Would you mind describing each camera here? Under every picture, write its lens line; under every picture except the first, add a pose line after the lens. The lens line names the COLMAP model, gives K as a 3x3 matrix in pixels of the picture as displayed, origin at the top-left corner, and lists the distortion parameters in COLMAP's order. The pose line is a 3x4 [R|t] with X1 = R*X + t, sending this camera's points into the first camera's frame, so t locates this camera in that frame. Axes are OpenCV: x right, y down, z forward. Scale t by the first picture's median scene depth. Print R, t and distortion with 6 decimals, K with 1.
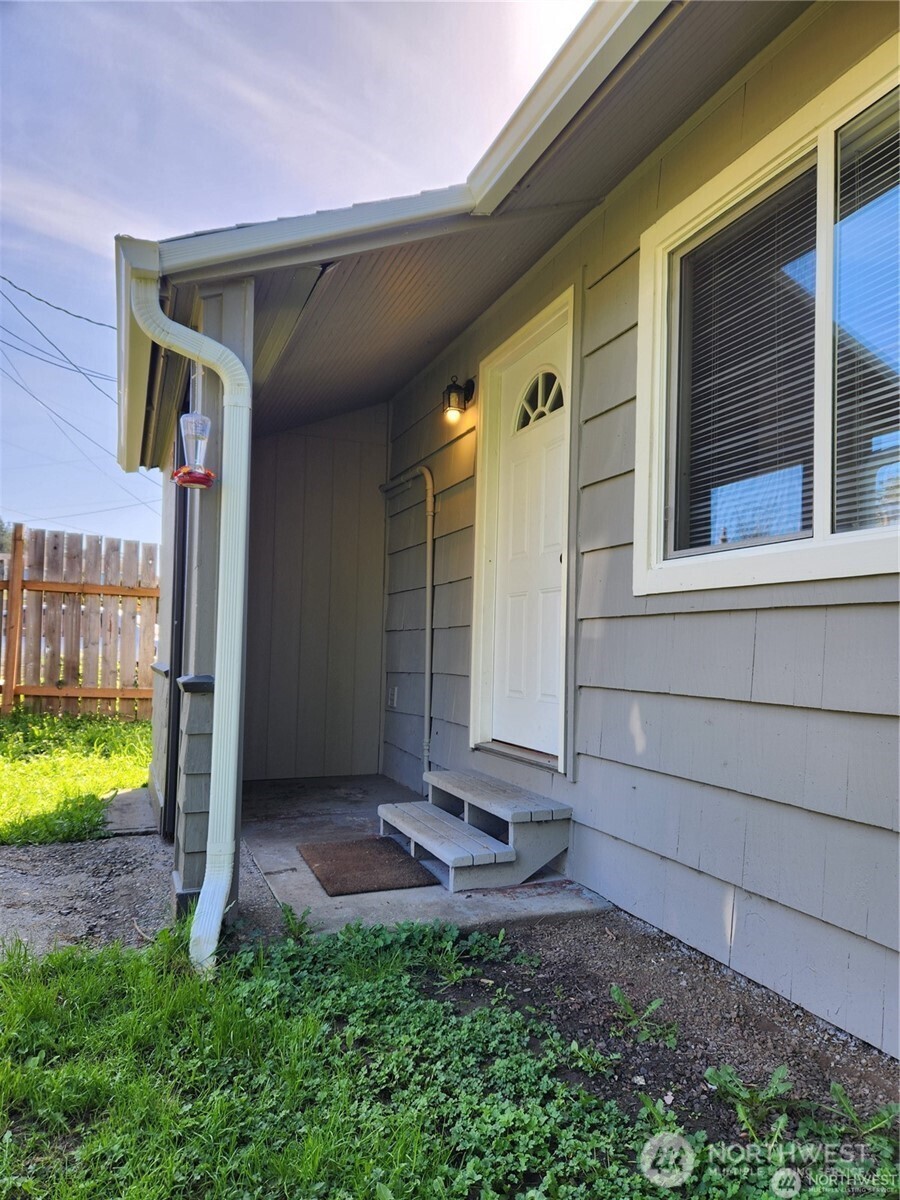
lens RADIAL K [[812.9, 0, 457.0], [0, 812.9, 609.4], [0, 0, 1]] dist [0.046735, -0.028555]
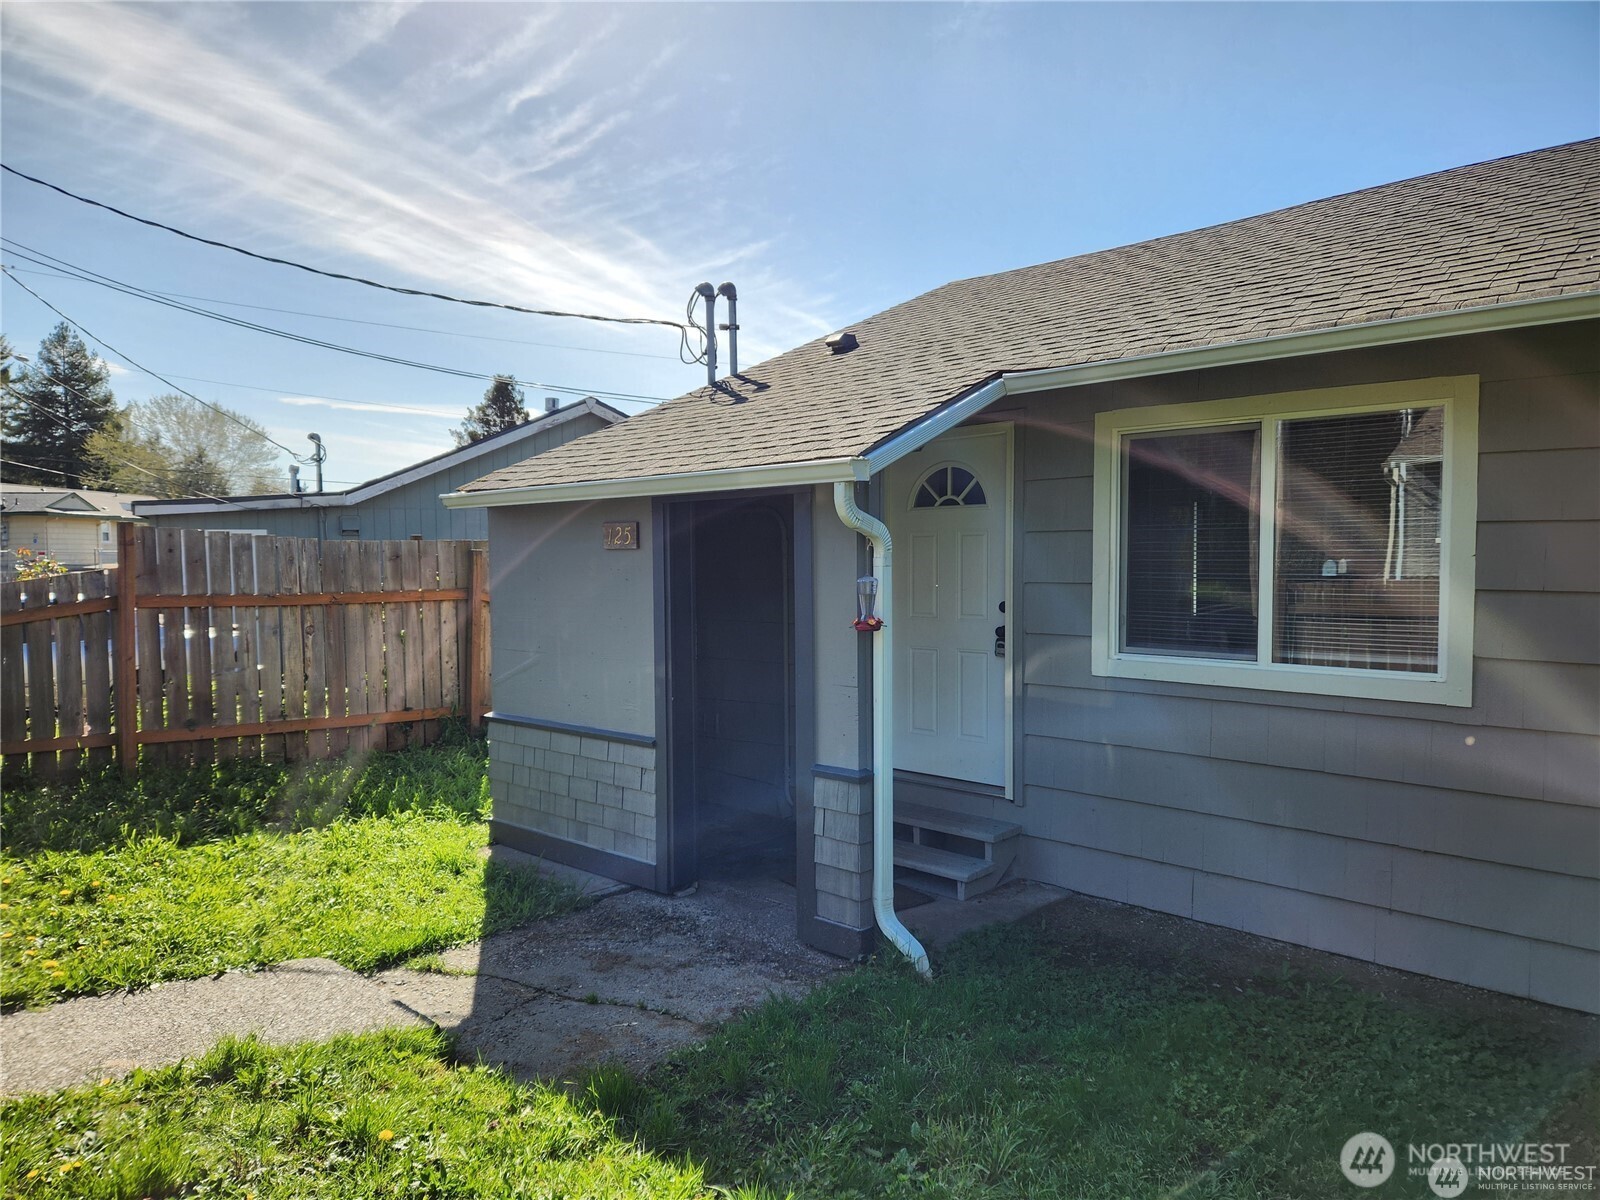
lens RADIAL K [[1083.9, 0, 782.7], [0, 1083.9, 596.5], [0, 0, 1]] dist [0.046735, -0.028555]
pose [[0.907613, -0.037976, 0.418087, -0.923296], [0.001400, 0.996168, 0.087445, -0.279662], [-0.419806, -0.078781, 0.904188, -0.405780]]
